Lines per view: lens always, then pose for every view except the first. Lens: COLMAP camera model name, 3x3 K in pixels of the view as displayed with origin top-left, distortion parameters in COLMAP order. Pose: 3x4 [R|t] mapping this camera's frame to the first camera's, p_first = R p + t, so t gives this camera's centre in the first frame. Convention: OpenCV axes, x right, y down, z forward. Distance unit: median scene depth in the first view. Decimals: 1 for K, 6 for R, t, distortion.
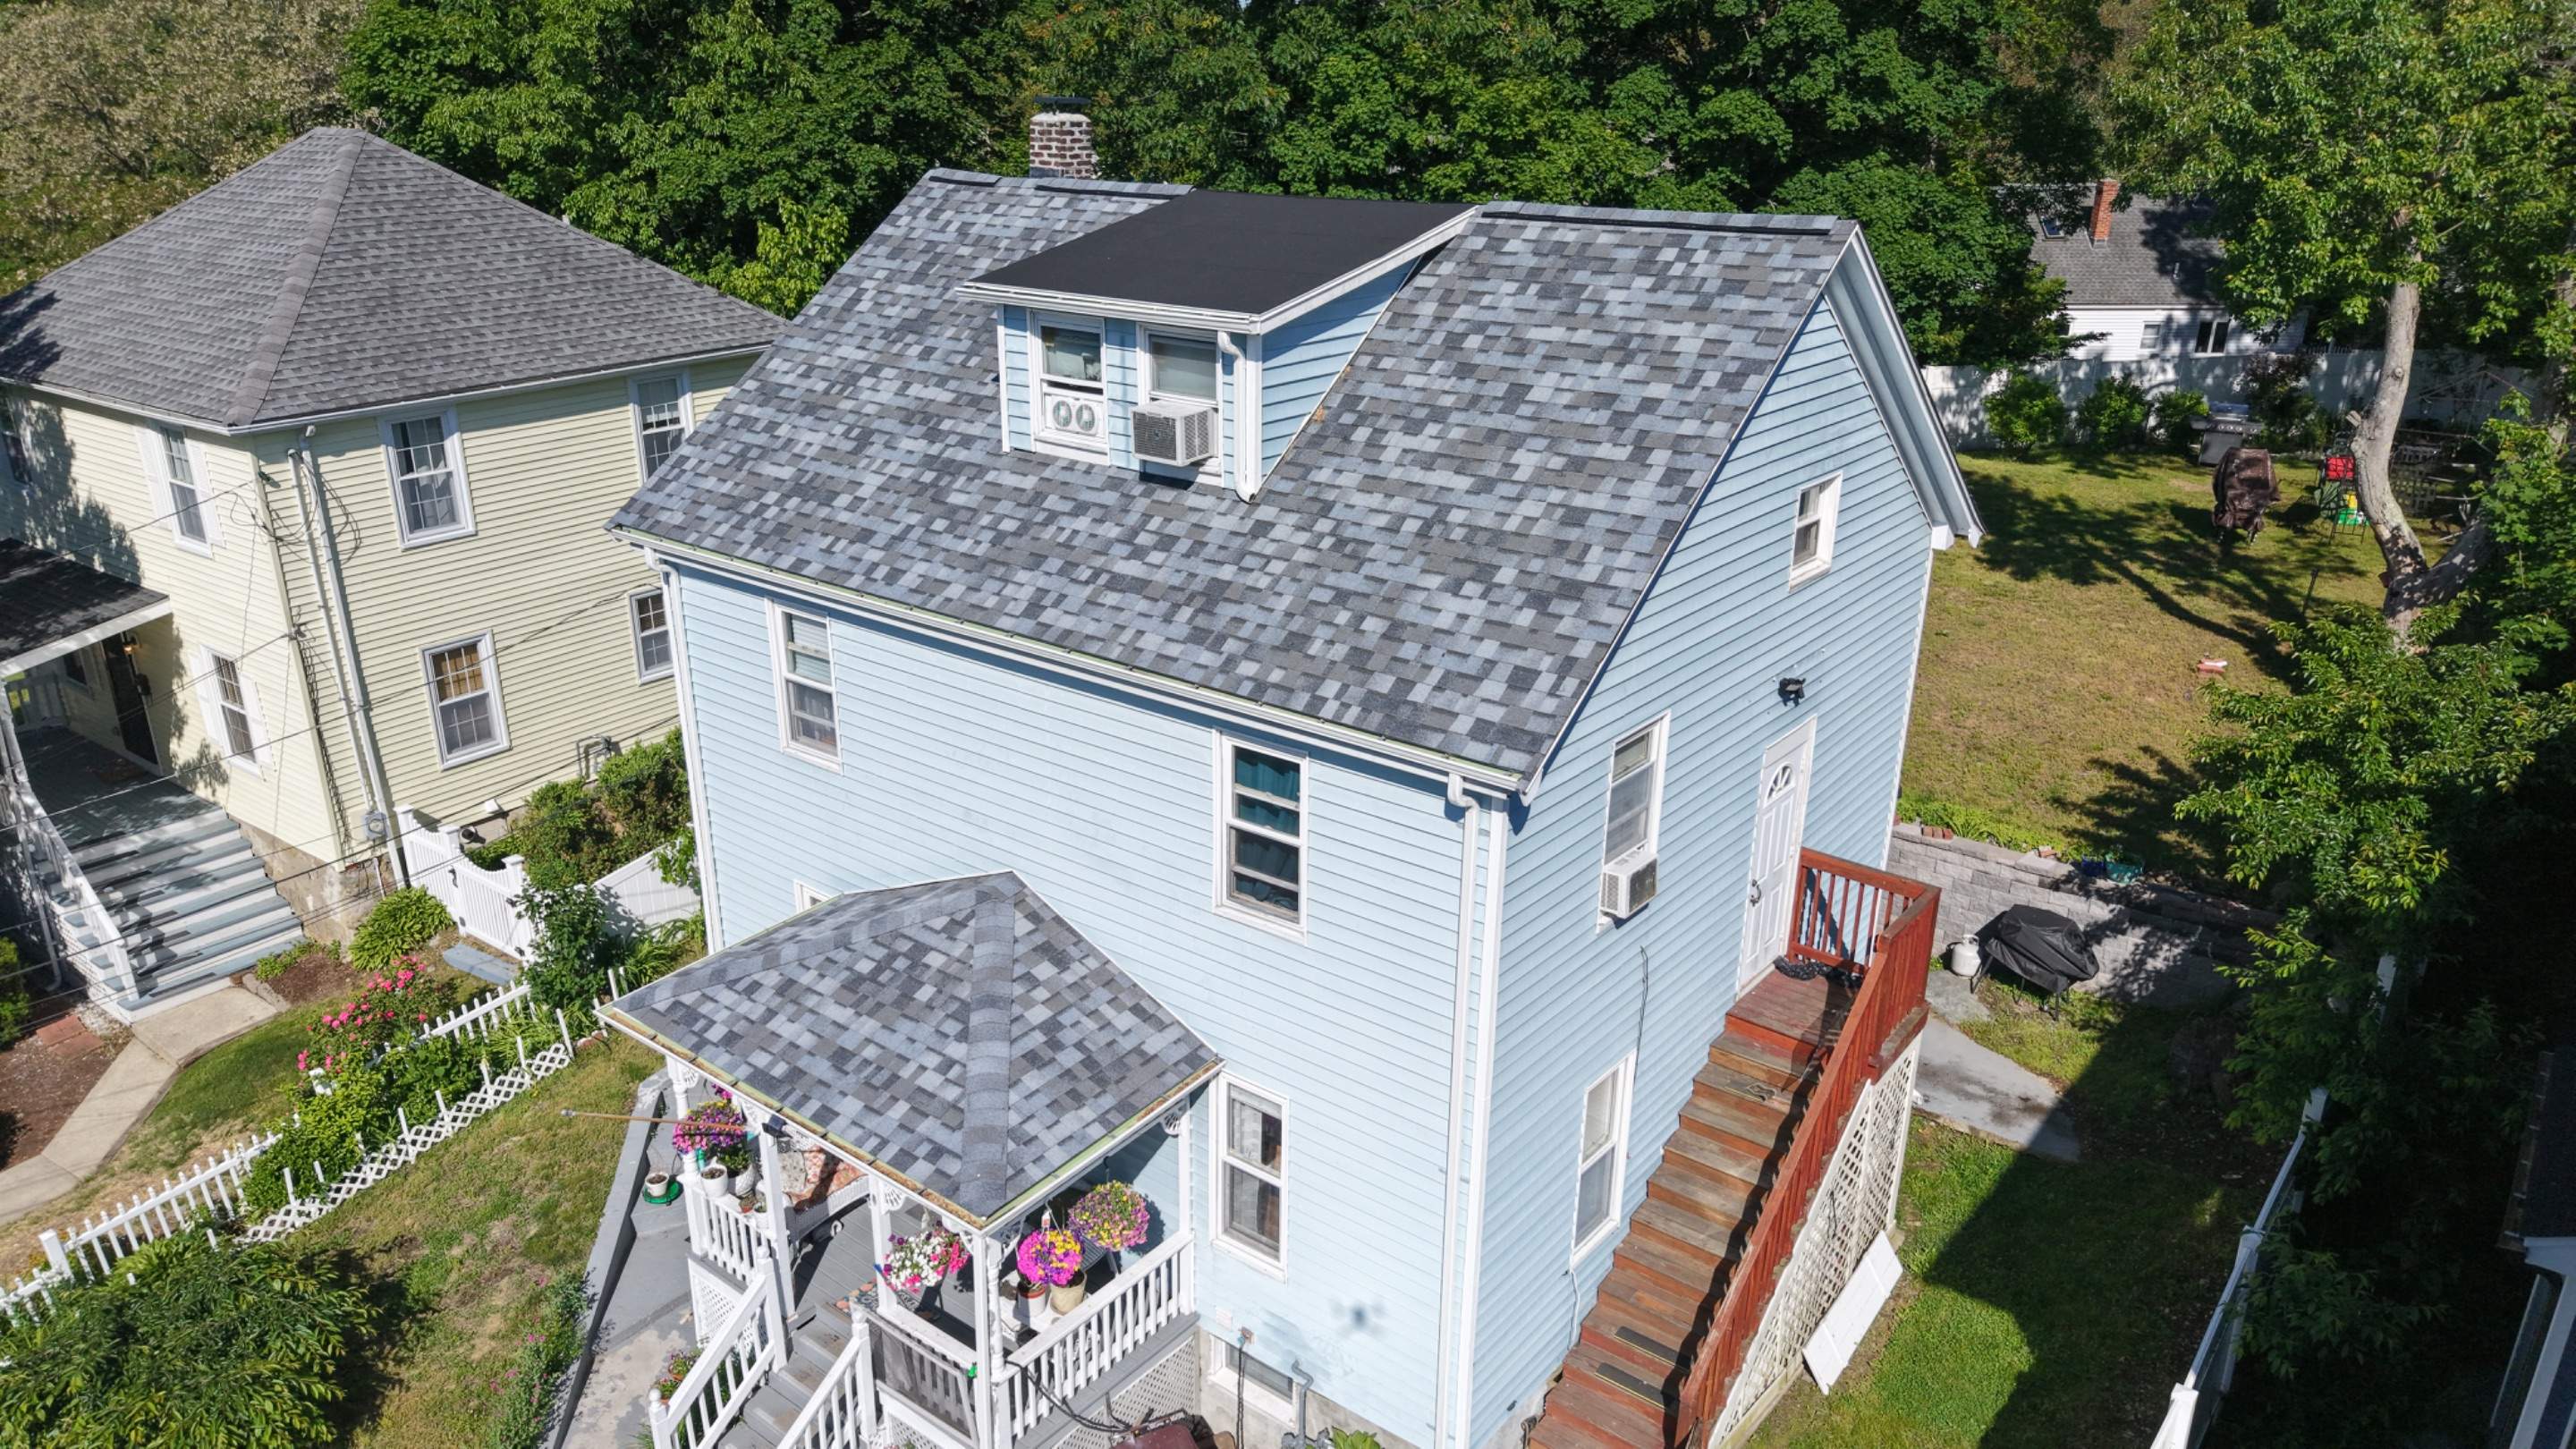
lens RADIAL K [[1719.8, 0, 1279.4], [0, 1719.8, 730.5], [0, 0, 1]] dist [0.013499, -0.000642]
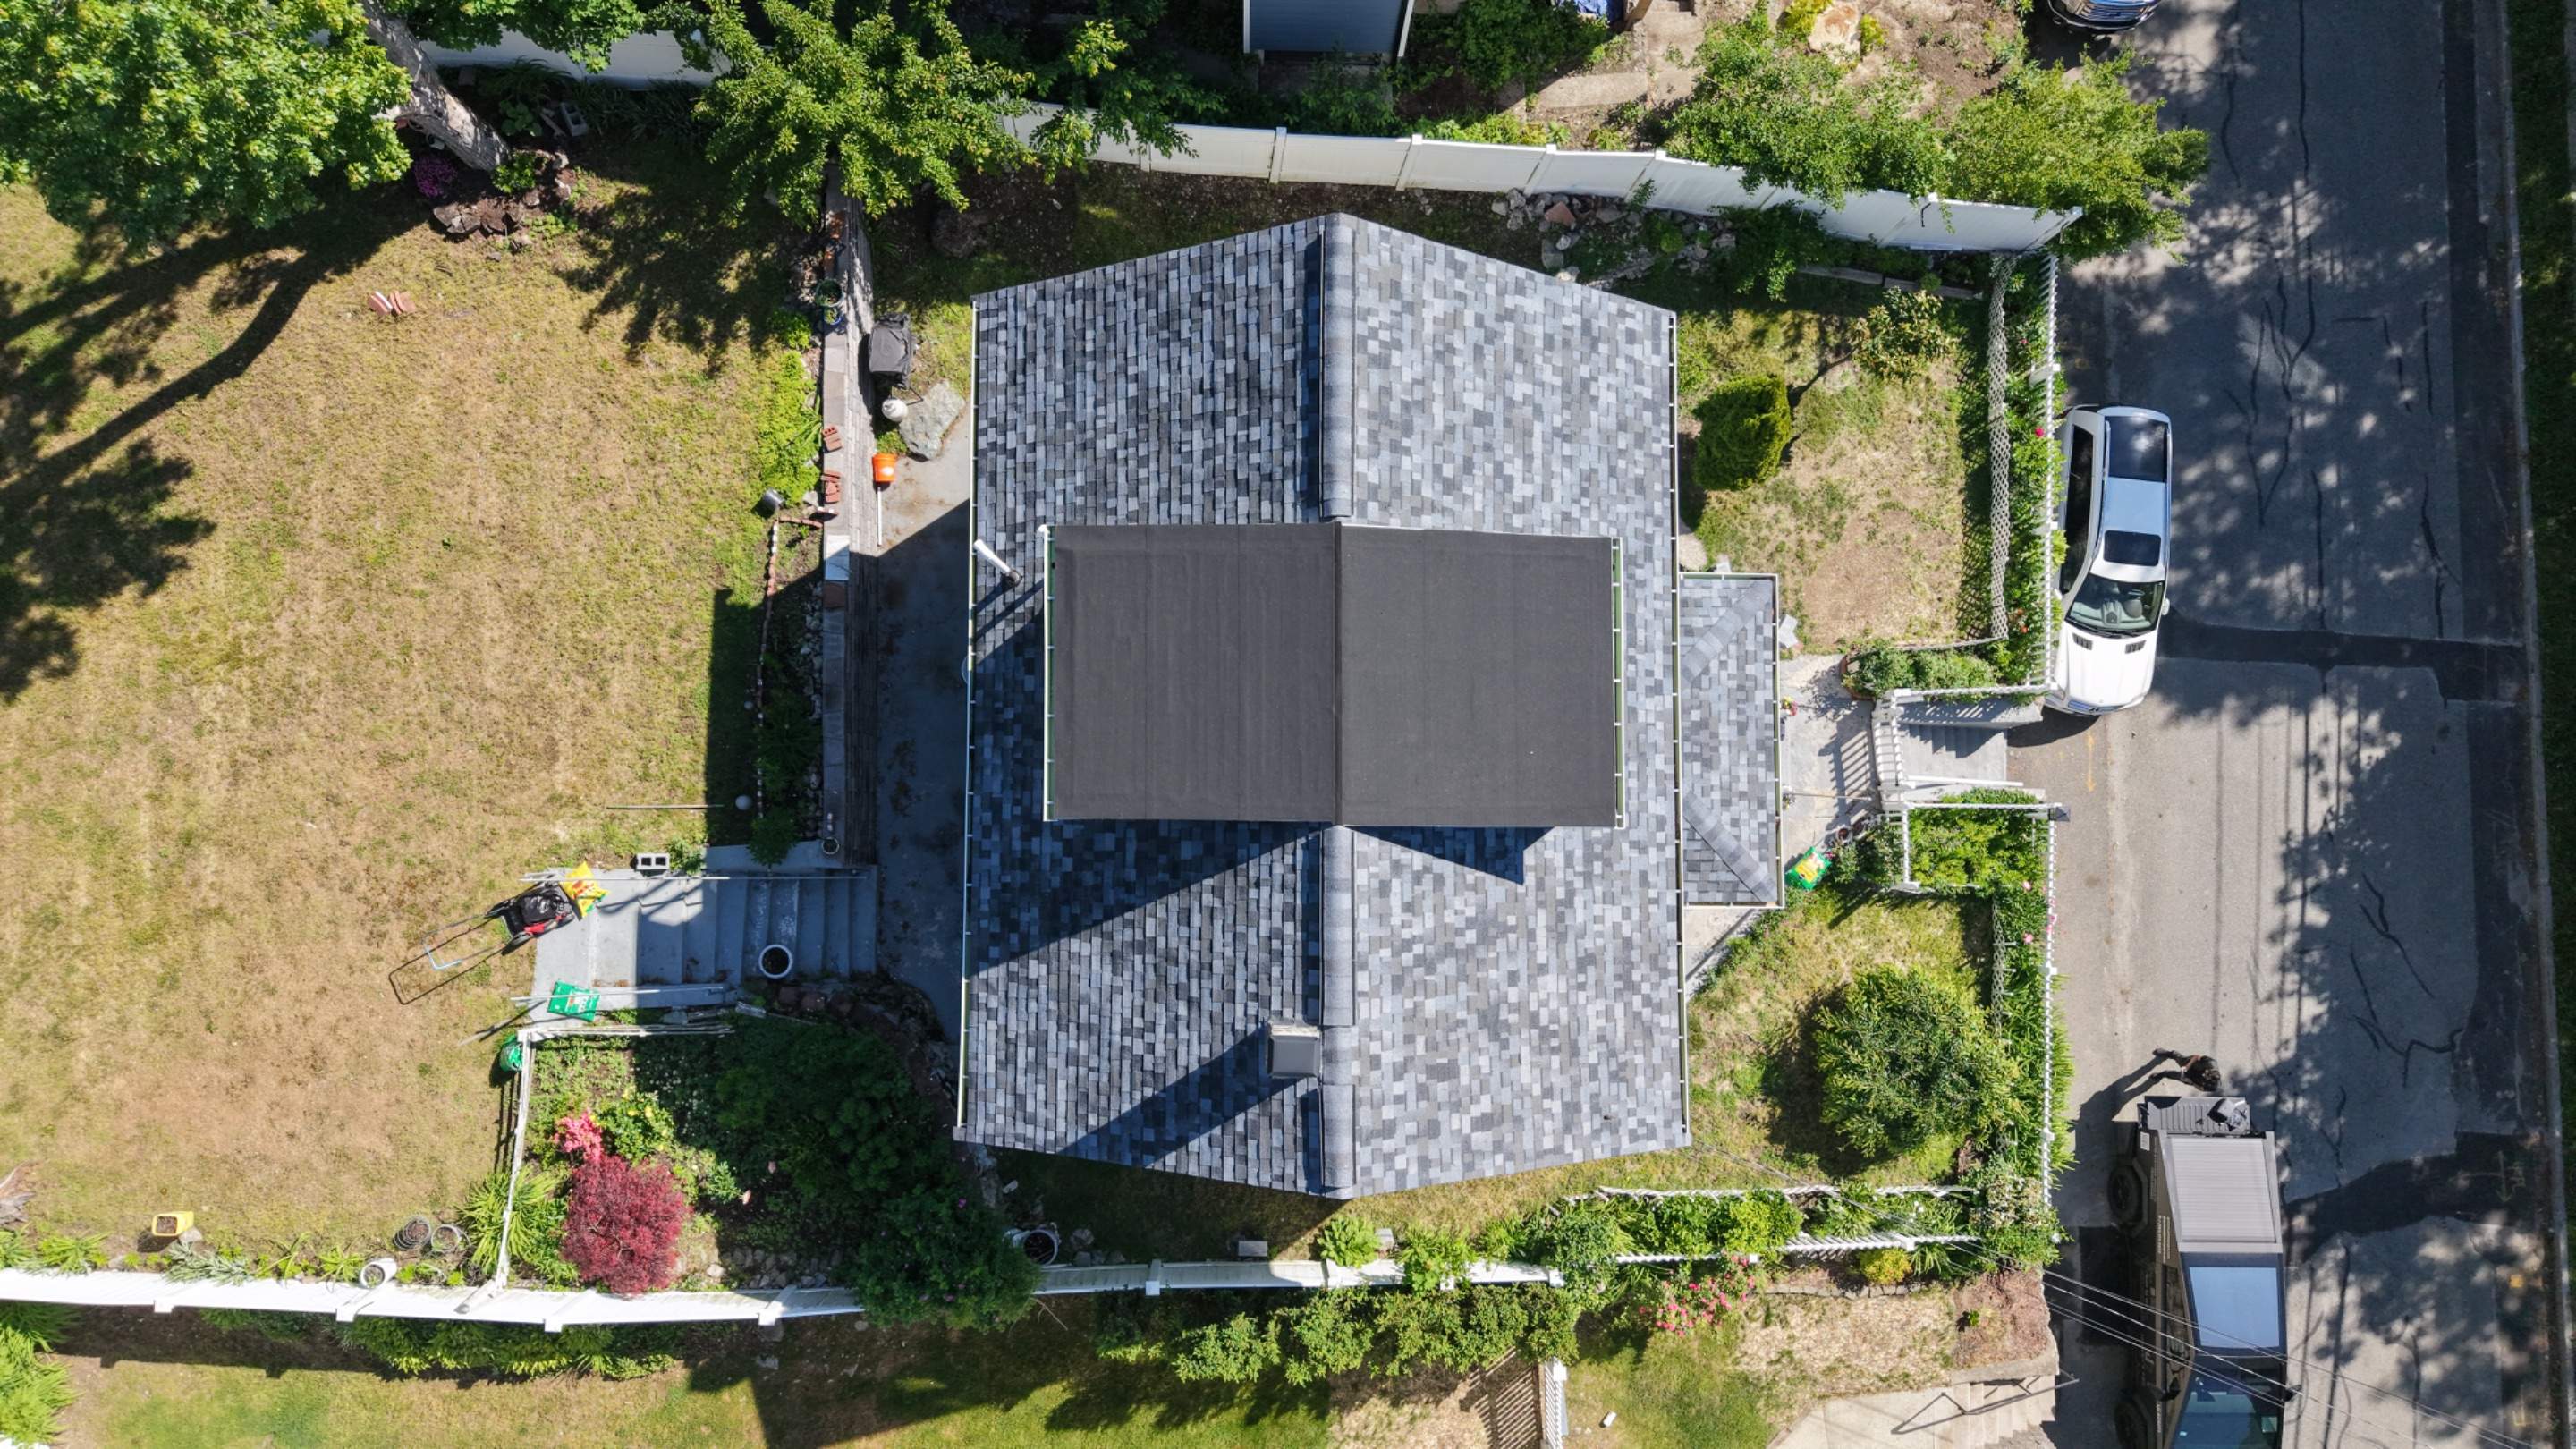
lens RADIAL K [[1731.7, 0, 1280.1], [0, 1731.7, 729.4], [0, 0, 1]] dist [0.026567, -0.020194]
pose [[-0.614599, -0.788367, 0.027314, -0.006462], [0.257547, -0.167811, 0.951582, -1.251186], [-0.745612, 0.591876, 0.306178, 0.612255]]
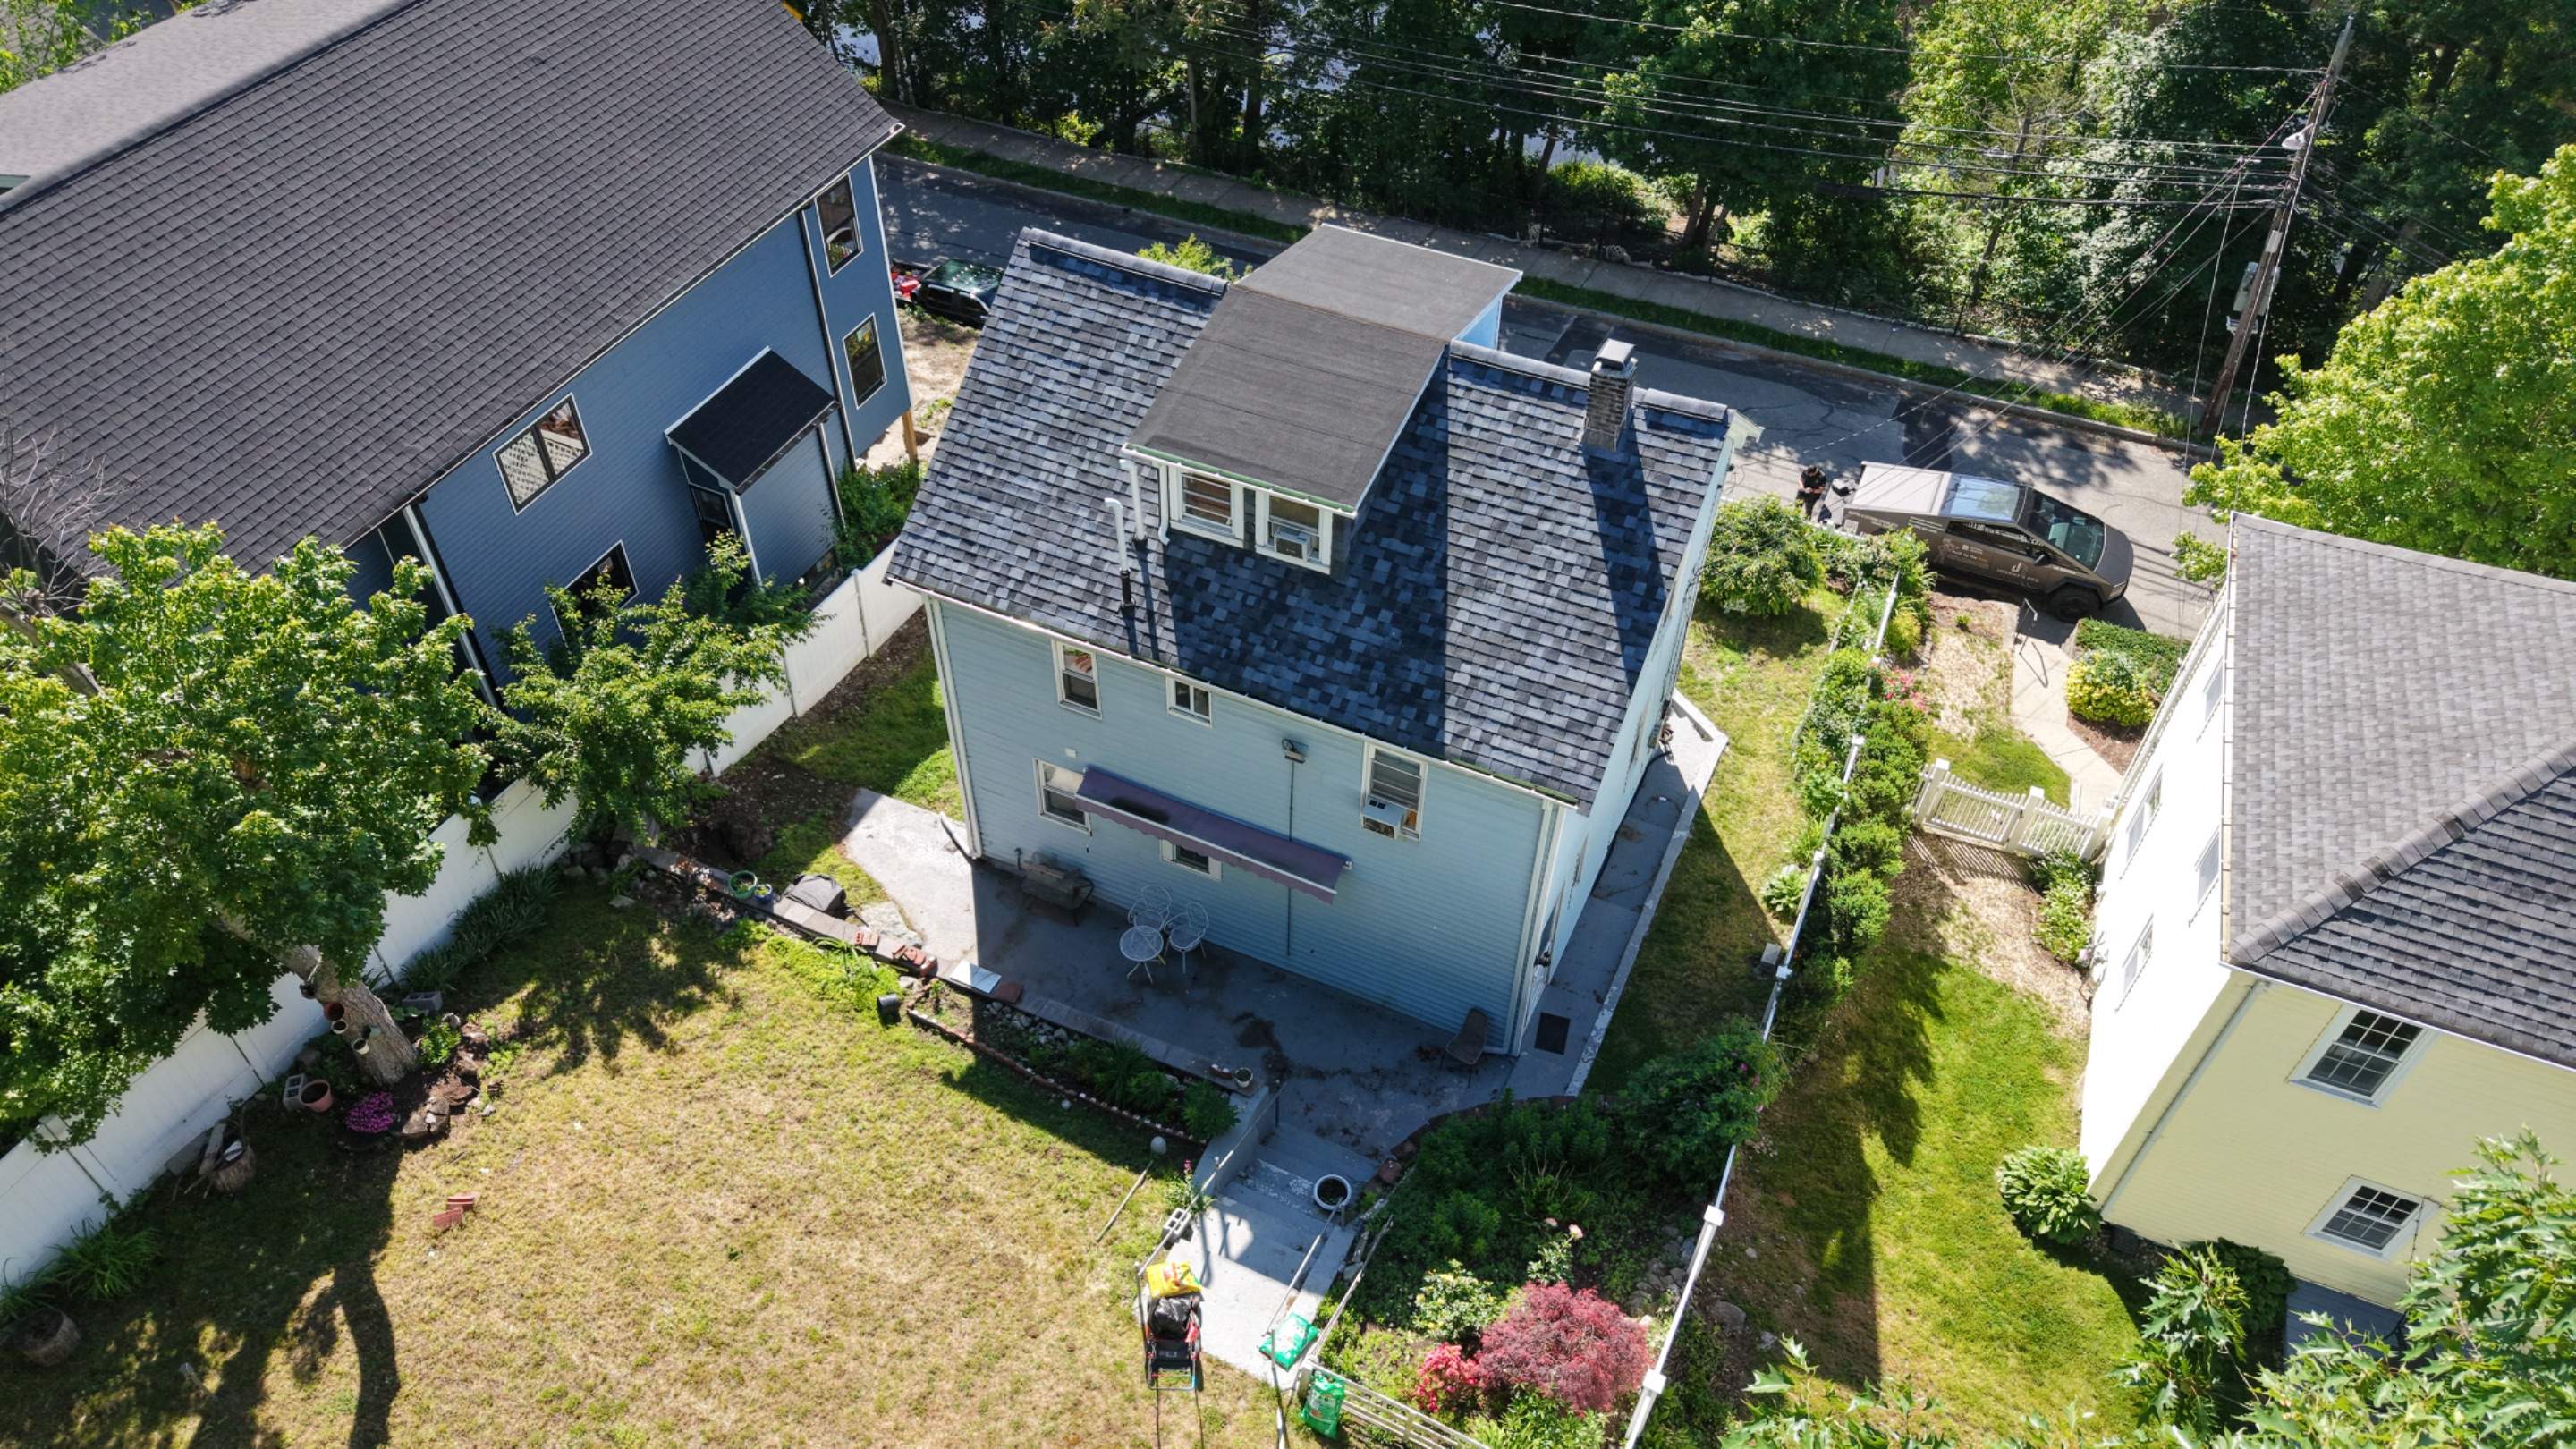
lens RADIAL K [[1718.9, 0, 1286.6], [0, 1718.9, 728.1], [0, 0, 1]] dist [0.035473, -0.032651]
pose [[-0.970651, 0.155958, -0.183066, 0.350748], [-0.106612, 0.403283, 0.908843, -1.320285], [0.215569, 0.901687, -0.374820, 1.636998]]
